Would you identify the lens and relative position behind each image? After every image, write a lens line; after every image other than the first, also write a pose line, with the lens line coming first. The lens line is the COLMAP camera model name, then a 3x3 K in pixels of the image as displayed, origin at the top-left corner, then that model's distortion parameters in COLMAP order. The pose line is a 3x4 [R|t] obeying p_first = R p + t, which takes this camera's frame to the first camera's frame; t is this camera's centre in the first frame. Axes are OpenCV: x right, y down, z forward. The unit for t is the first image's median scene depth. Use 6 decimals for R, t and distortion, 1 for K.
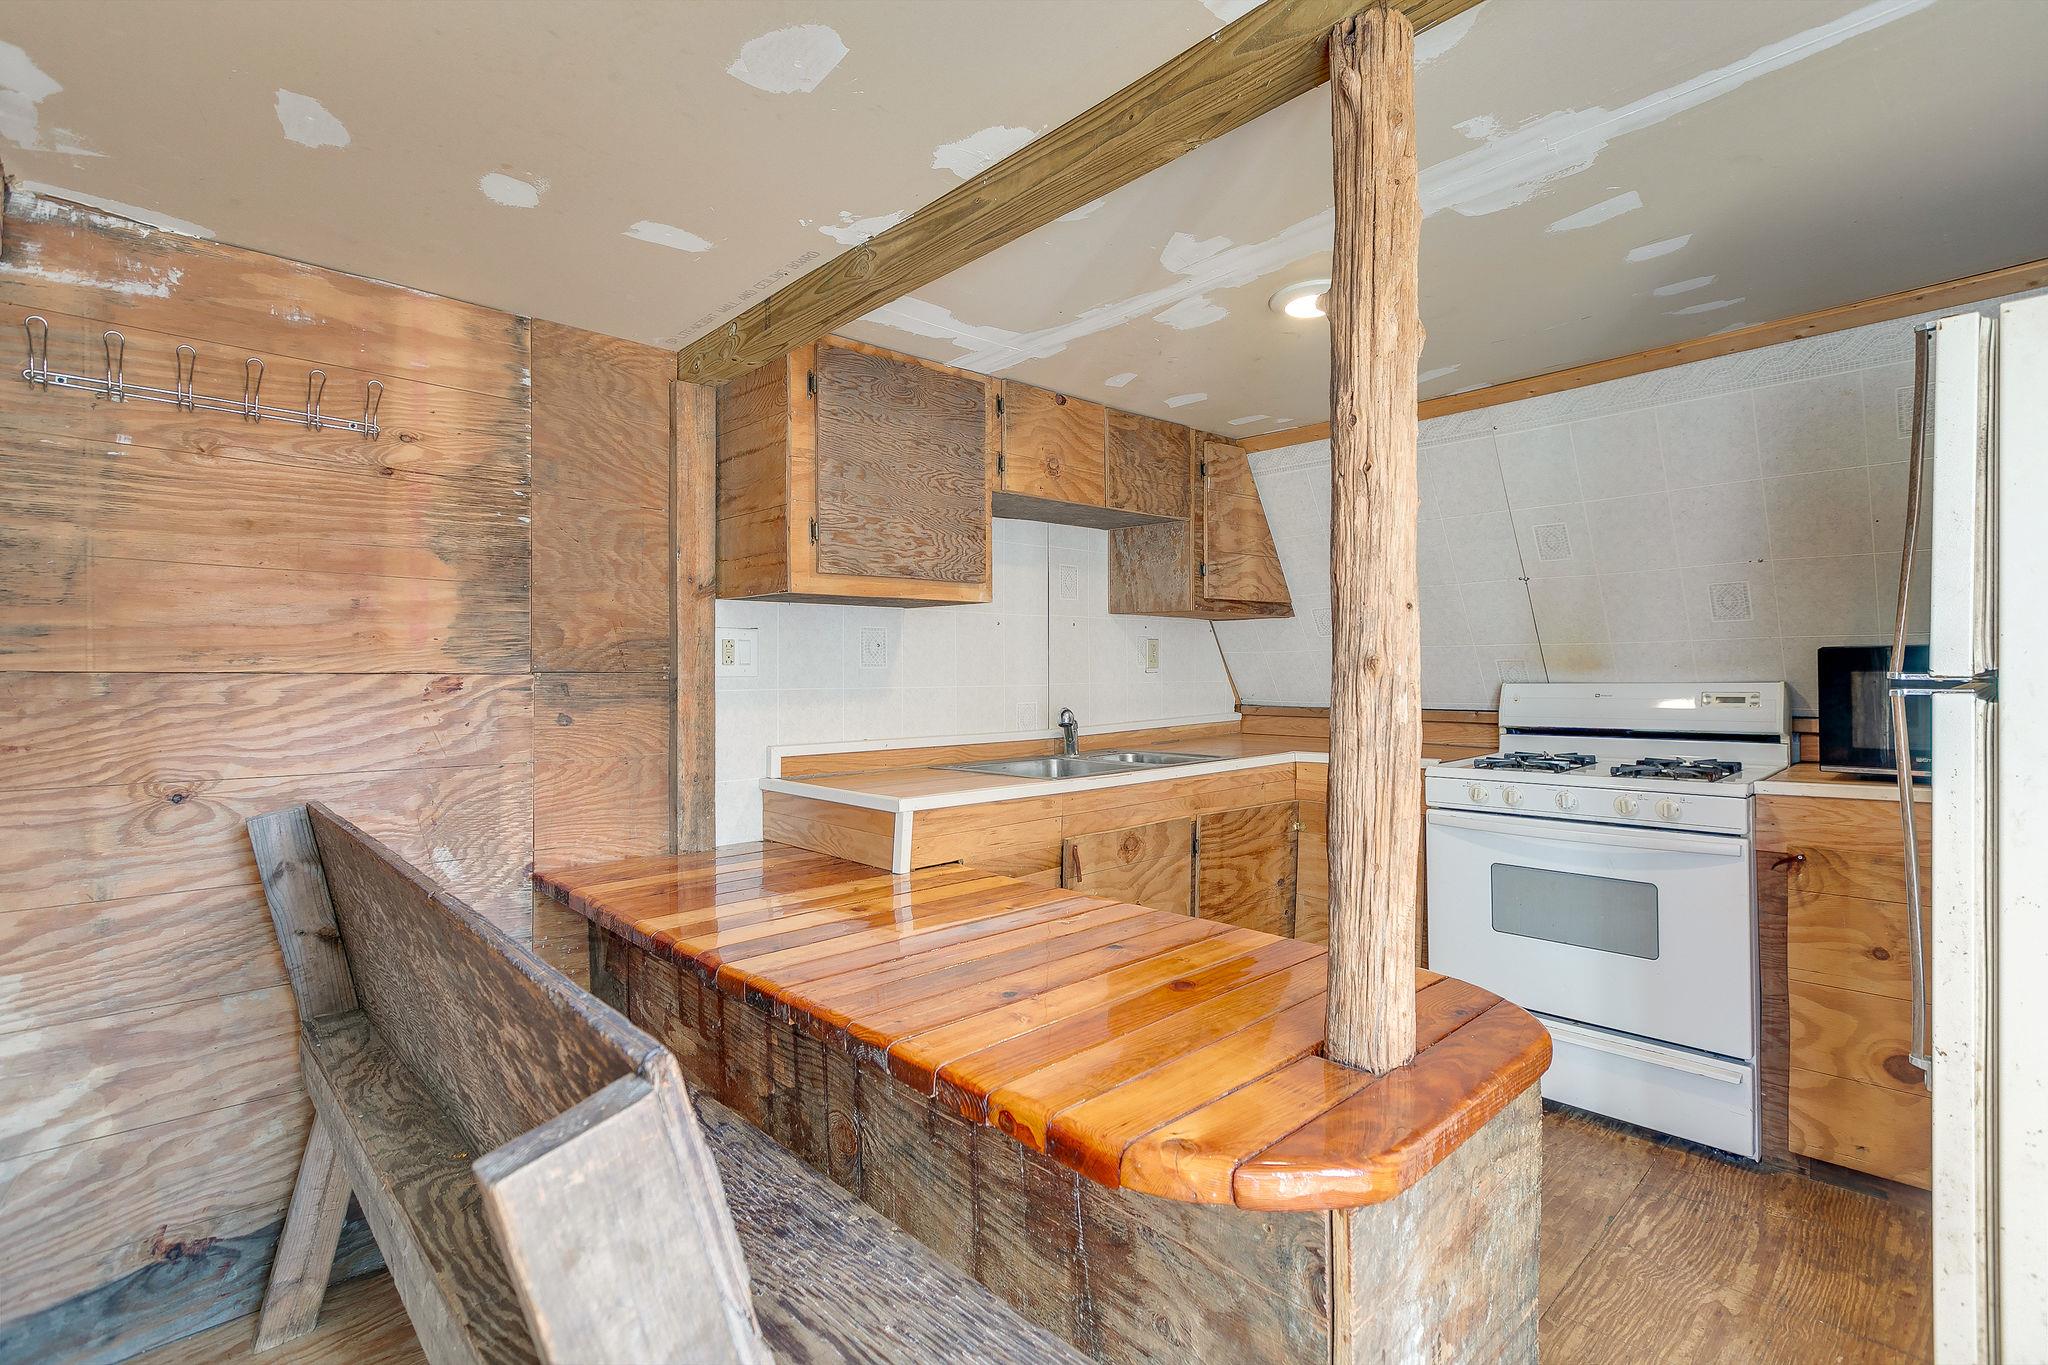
lens RADIAL K [[927.2, 0, 1024.9], [0, 927.2, 686.7], [0, 0, 1]] dist [0.018397, 0.000031]
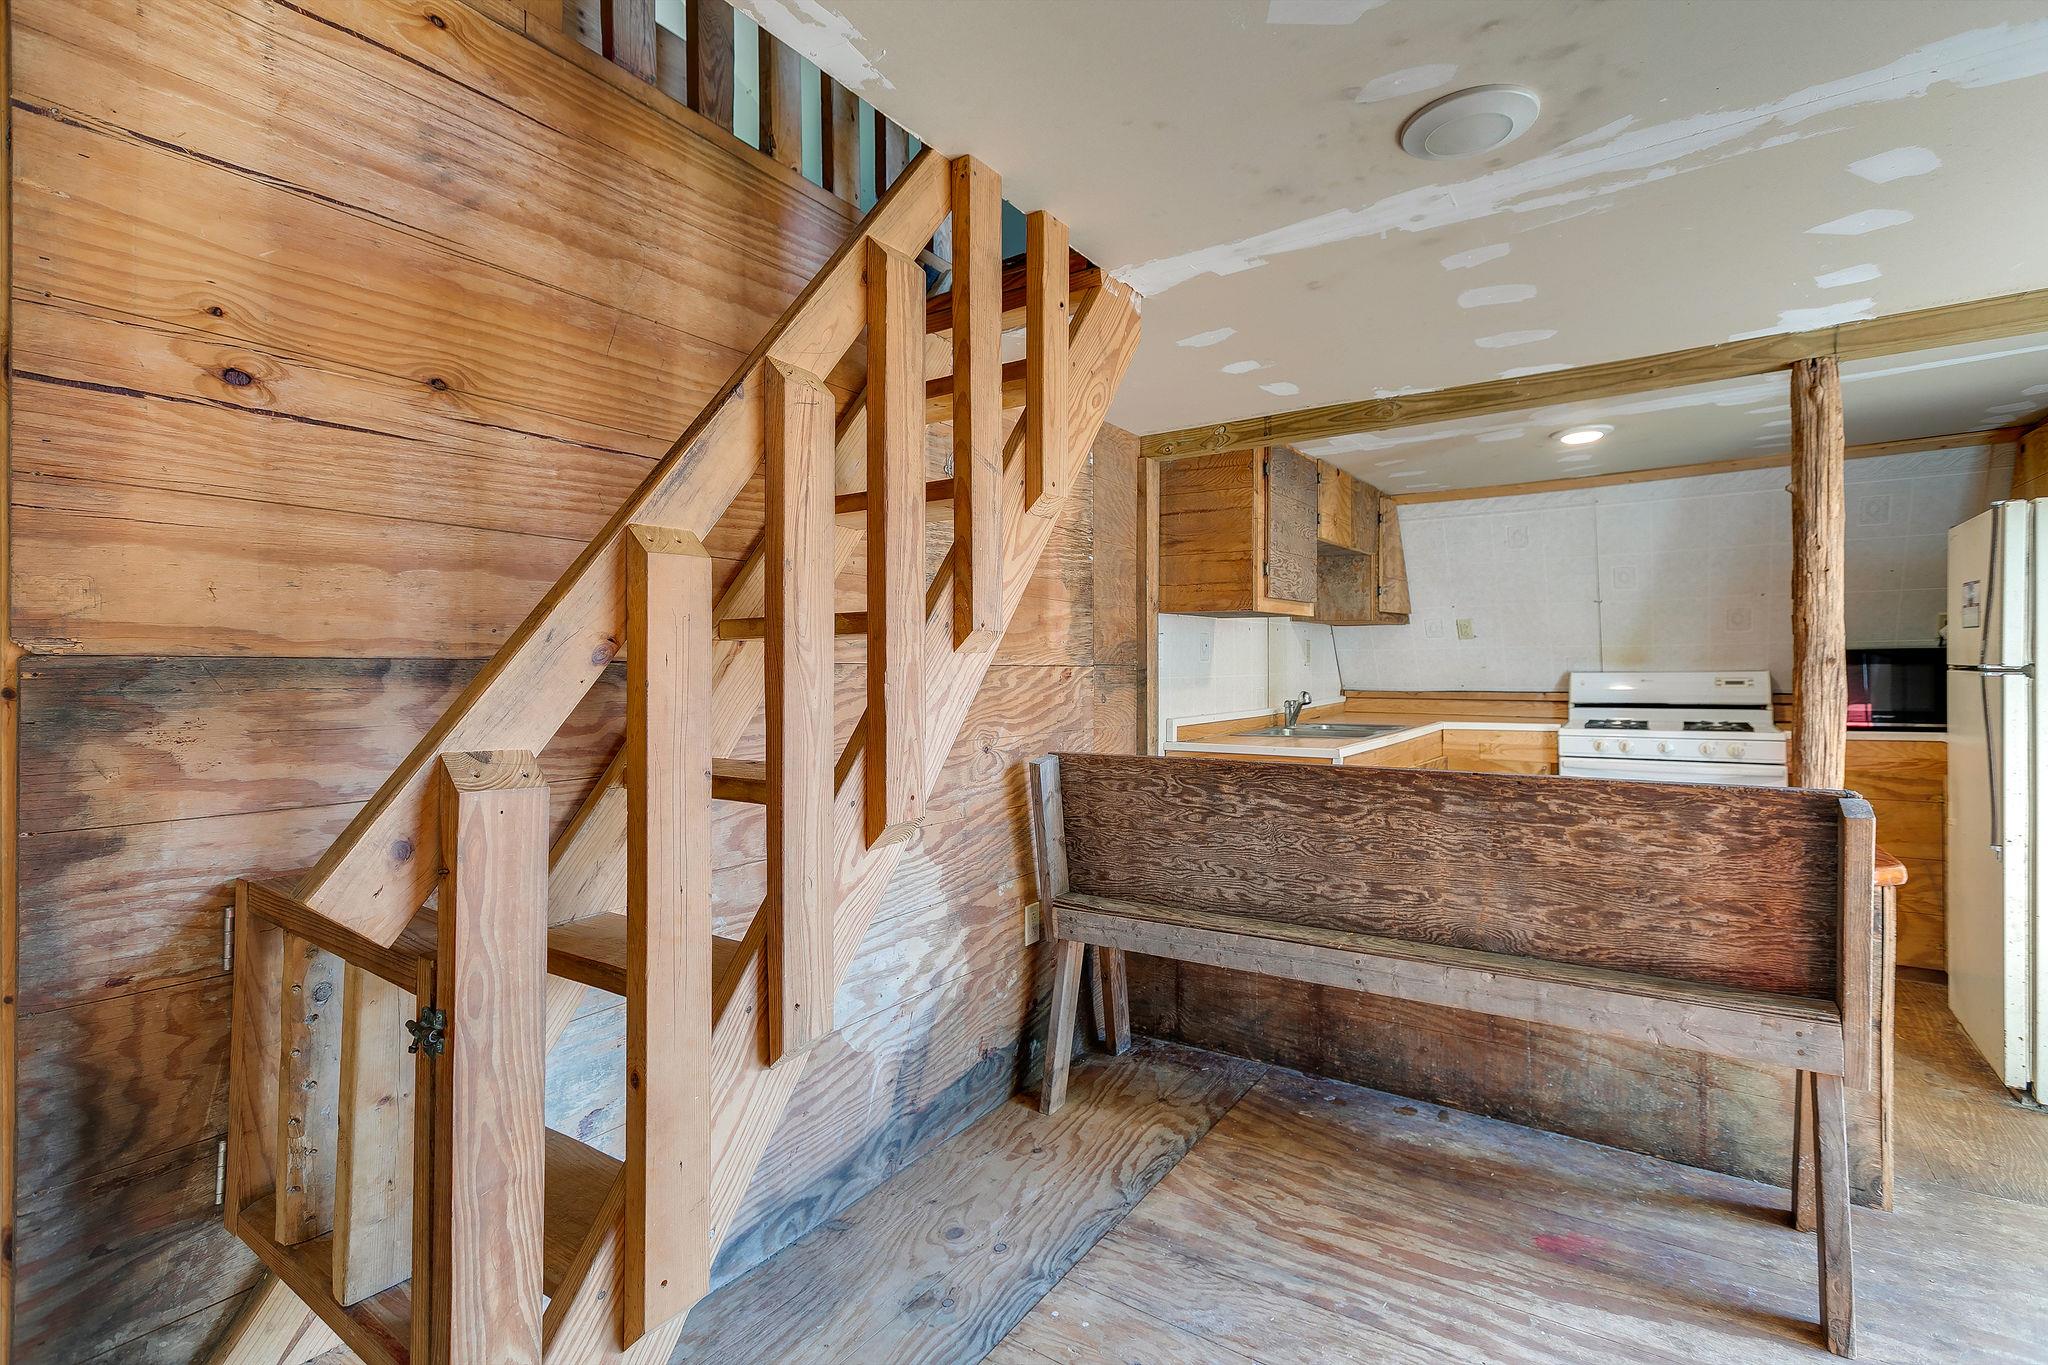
lens RADIAL K [[927.2, 0, 1022.8], [0, 927.2, 670.0], [0, 0, 1]] dist [0.018397, 0.000031]
pose [[0.978556, -0.001142, 0.205977, -0.864454], [0.003430, 0.999936, -0.010751, 0.006114], [-0.205952, 0.011227, 0.978498, -0.337654]]
